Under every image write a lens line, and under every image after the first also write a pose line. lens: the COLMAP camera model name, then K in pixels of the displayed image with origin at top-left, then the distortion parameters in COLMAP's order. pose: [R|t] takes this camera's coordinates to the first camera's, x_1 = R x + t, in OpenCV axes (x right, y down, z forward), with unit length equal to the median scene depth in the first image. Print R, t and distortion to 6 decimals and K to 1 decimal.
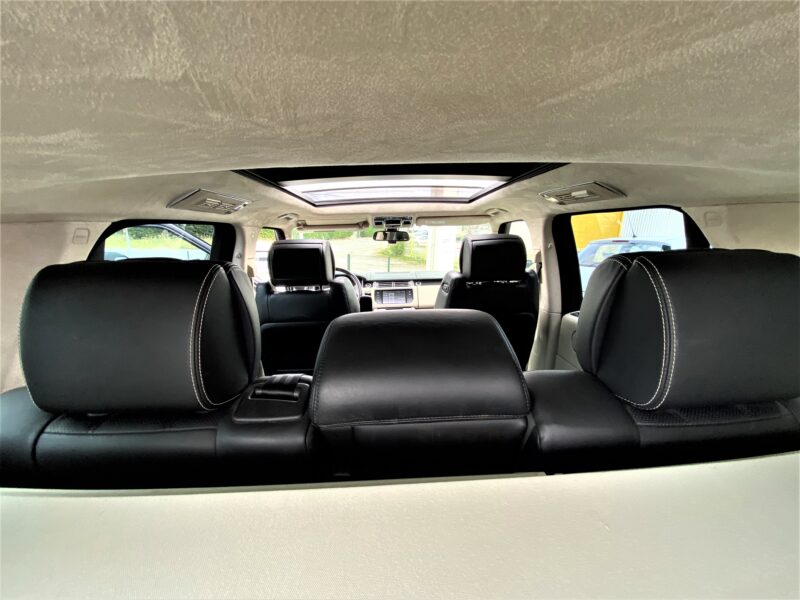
lens RADIAL K [[322.0, 0, 395.3], [0, 322.0, 299.5], [0, 0, 1]] dist [0.008240, -0.015722]
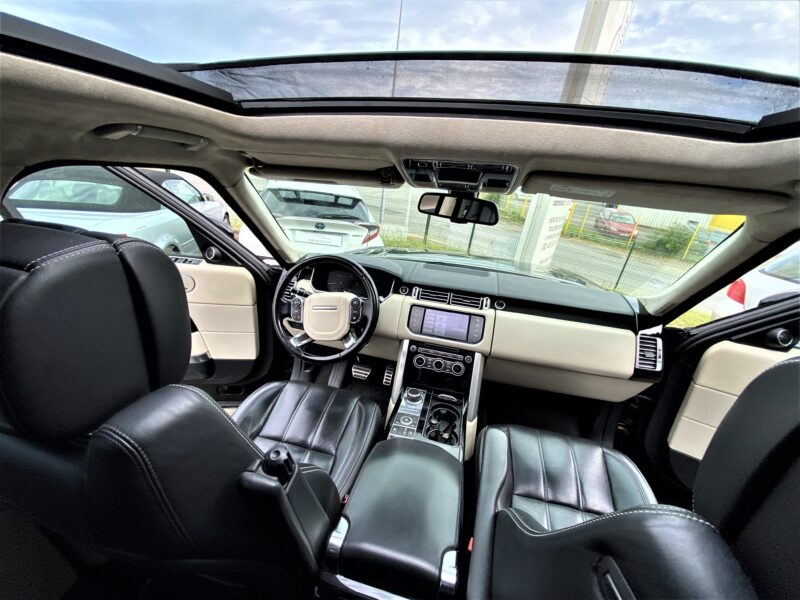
lens RADIAL K [[322.0, 0, 395.3], [0, 322.0, 299.5], [0, 0, 1]] dist [0.008240, -0.015722]
pose [[0.953616, 0.195055, -0.229280, 0.034039], [-0.153930, 0.970526, 0.185432, -0.153565], [0.258692, -0.141537, 0.955534, 0.578112]]
